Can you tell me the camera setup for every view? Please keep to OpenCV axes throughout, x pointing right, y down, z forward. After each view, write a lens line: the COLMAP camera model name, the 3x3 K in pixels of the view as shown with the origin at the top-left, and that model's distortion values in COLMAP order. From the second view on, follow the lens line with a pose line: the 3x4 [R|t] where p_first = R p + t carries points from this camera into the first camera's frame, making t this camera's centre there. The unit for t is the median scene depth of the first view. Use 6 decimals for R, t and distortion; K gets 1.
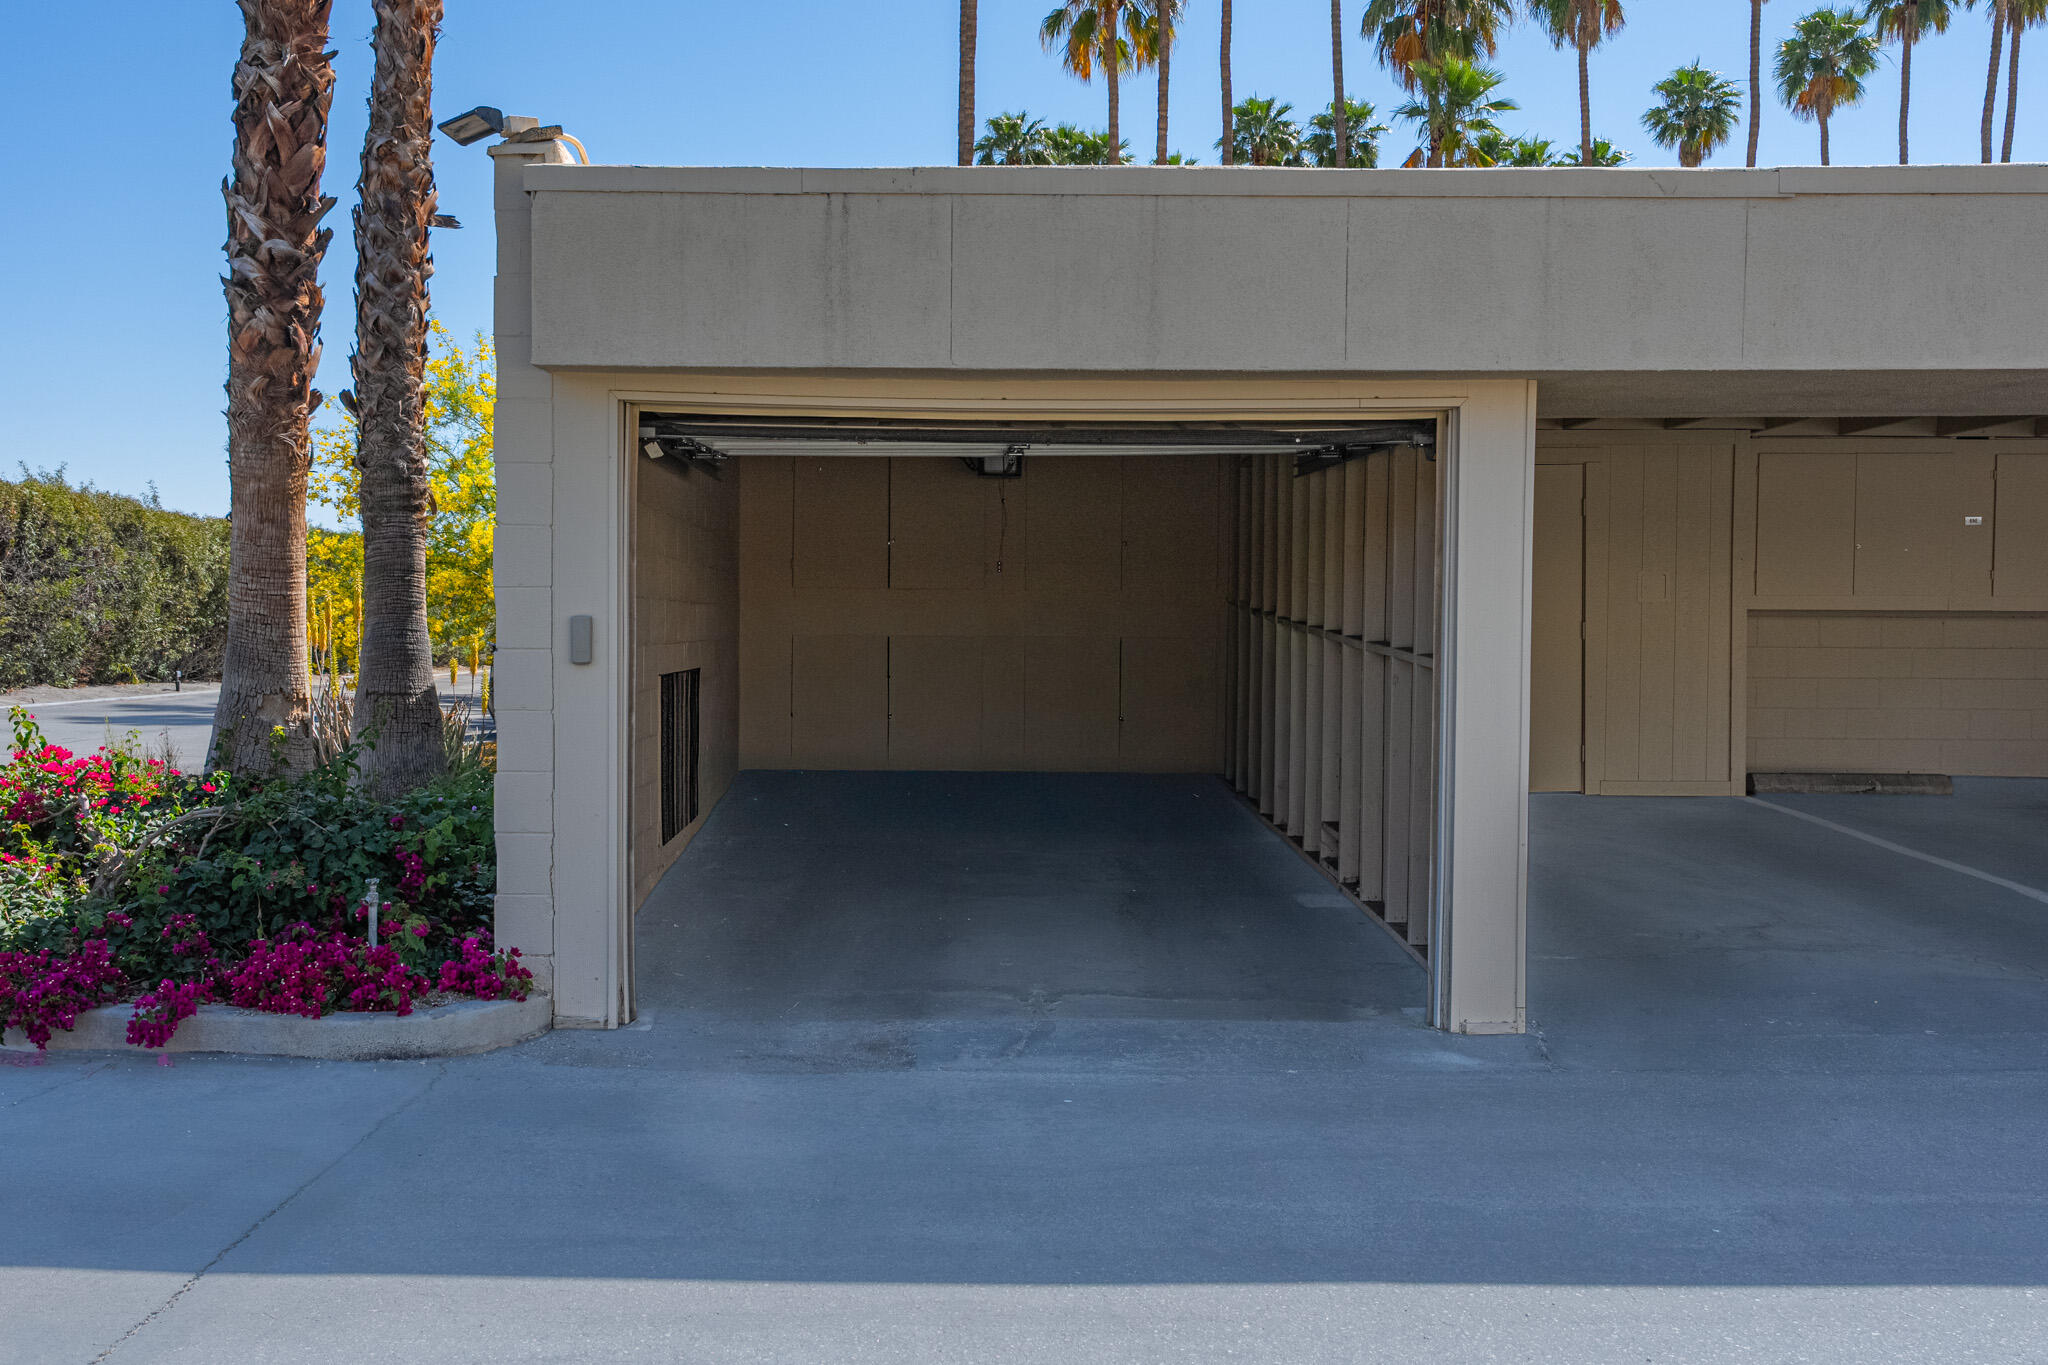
lens RADIAL K [[1773.4, 0, 1024.2], [0, 1773.4, 677.4], [0, 0, 1]] dist [0.012118, 0.004890]
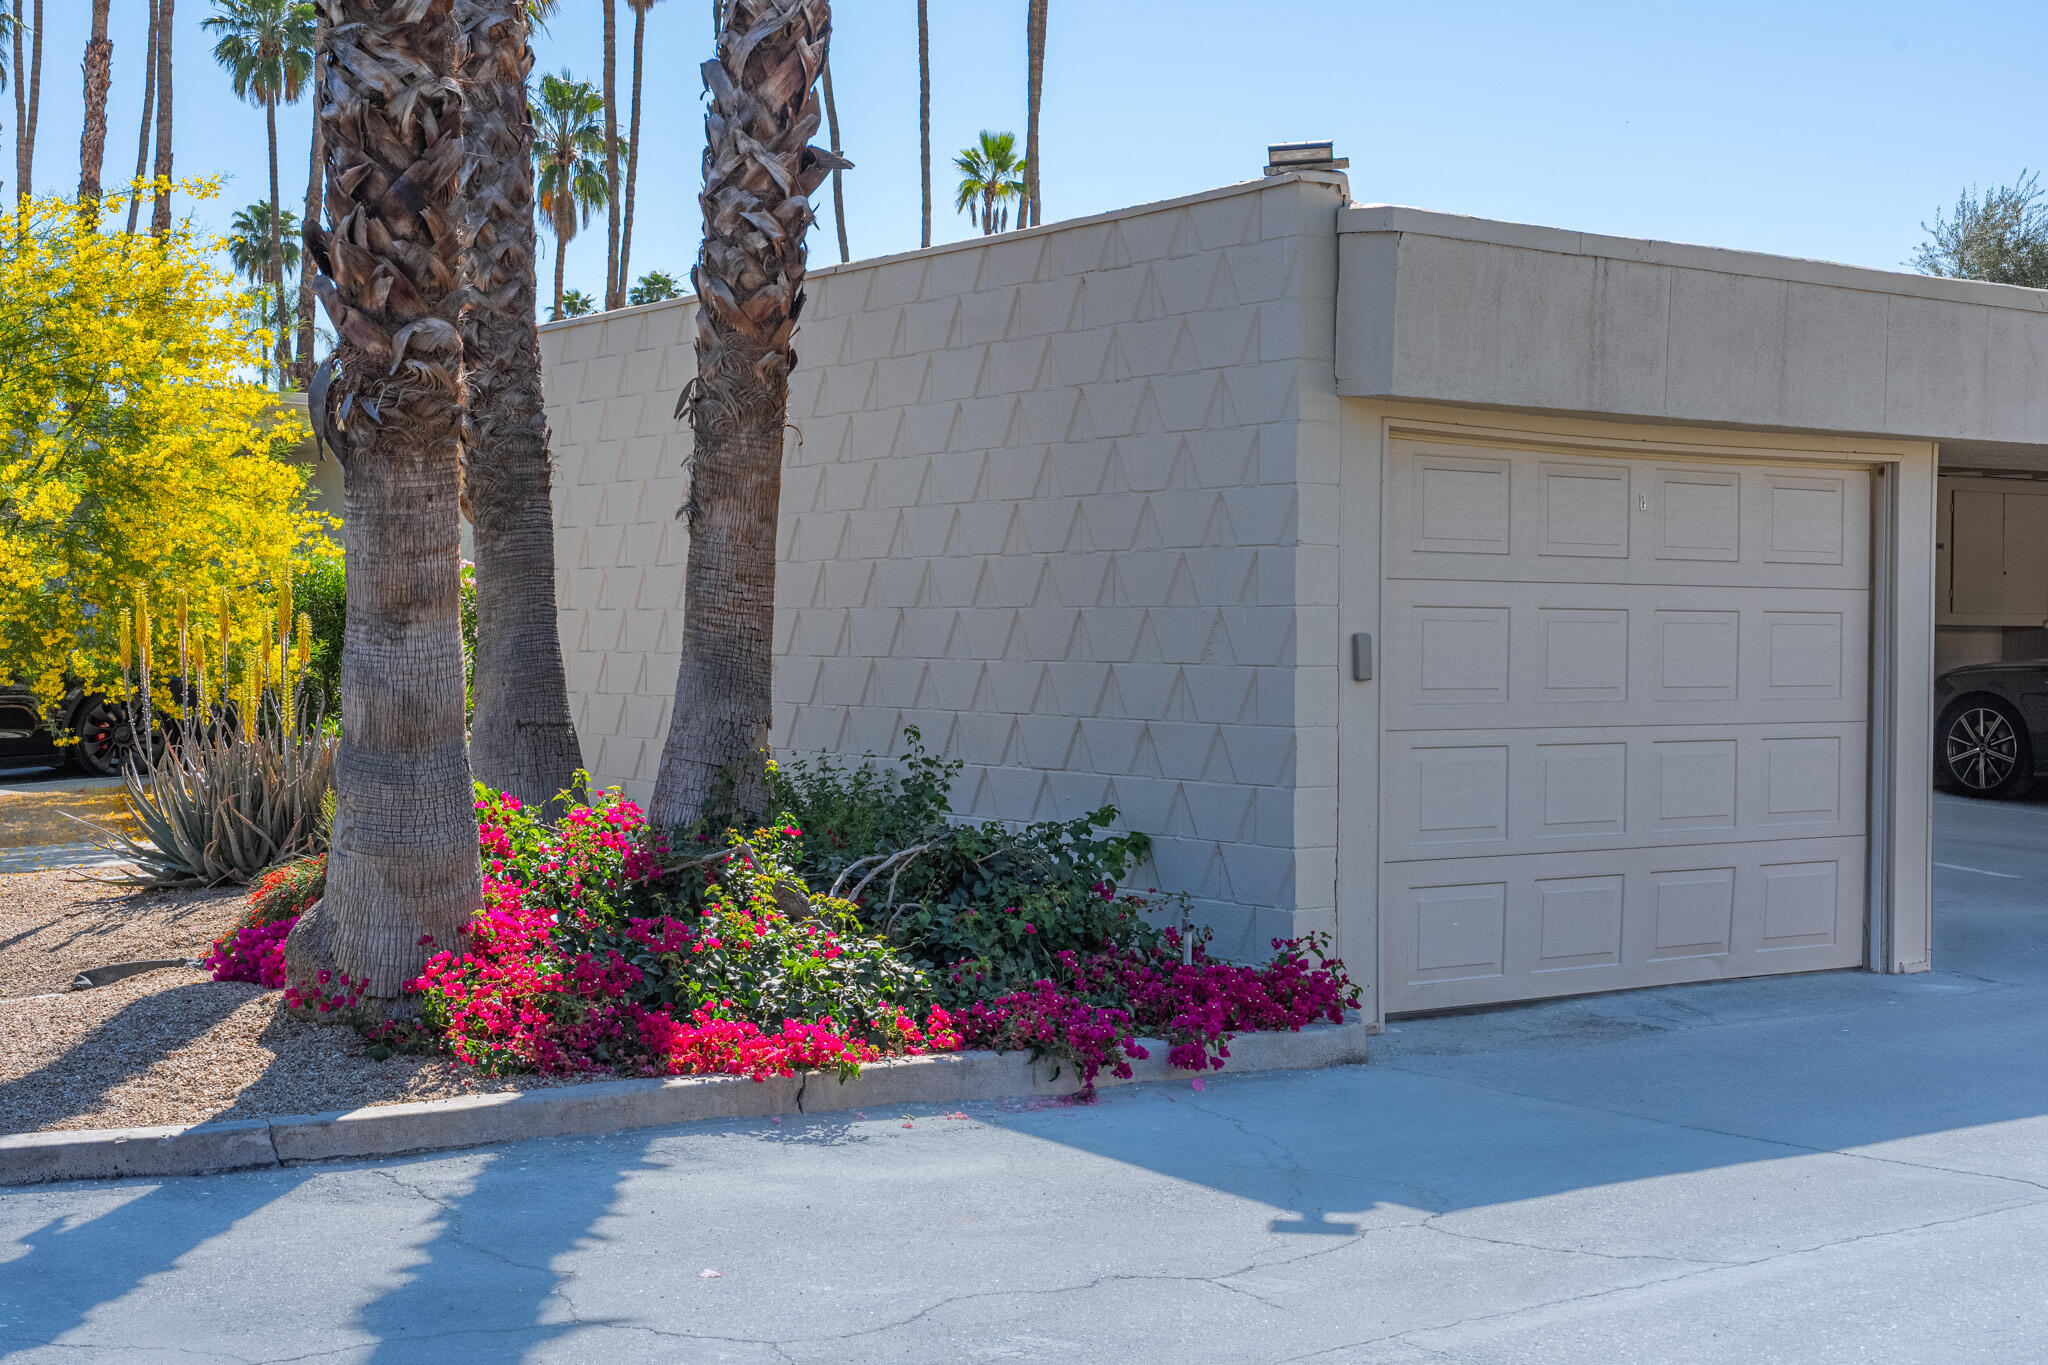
lens RADIAL K [[2752.9, 0, 1023.4], [0, 2752.9, 683.4], [0, 0, 1]] dist [0.022742, 0.000000]
pose [[0.800011, -0.013128, 0.599841, -1.383614], [0.015066, 0.999885, 0.001789, -0.012090], [-0.599796, 0.007606, 0.800117, -0.162536]]
